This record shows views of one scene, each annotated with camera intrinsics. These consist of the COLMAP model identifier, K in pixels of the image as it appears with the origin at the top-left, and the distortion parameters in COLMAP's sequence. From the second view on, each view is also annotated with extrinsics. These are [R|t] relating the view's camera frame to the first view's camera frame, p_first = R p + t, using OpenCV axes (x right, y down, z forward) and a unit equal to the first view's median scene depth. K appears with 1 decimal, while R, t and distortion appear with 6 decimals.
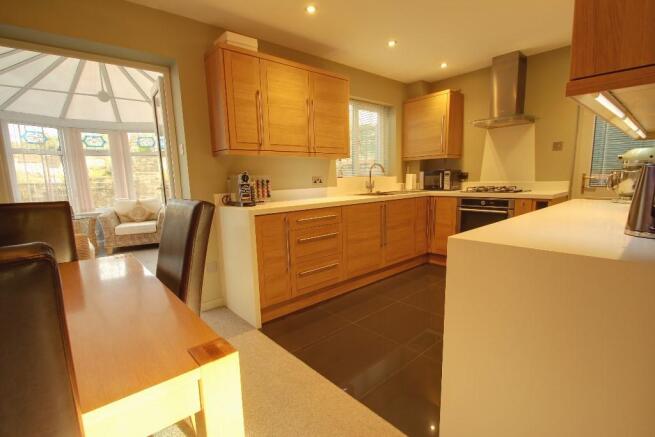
lens RADIAL K [[302.7, 0, 322.2], [0, 302.7, 224.6], [0, 0, 1]] dist [-0.001495, -0.000330]
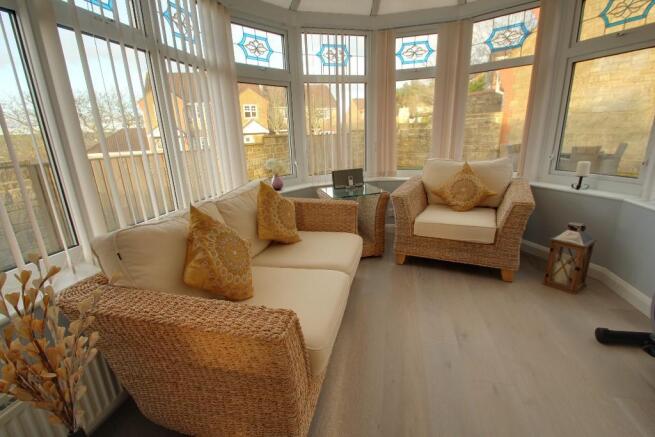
lens RADIAL K [[302.7, 0, 321.0], [0, 302.7, 218.9], [0, 0, 1]] dist [-0.001495, -0.000330]
pose [[0.578124, 0.229430, -0.783029, -0.337000], [-0.105979, 0.972639, 0.206740, -0.070874], [0.809037, -0.036537, 0.586620, 0.510893]]
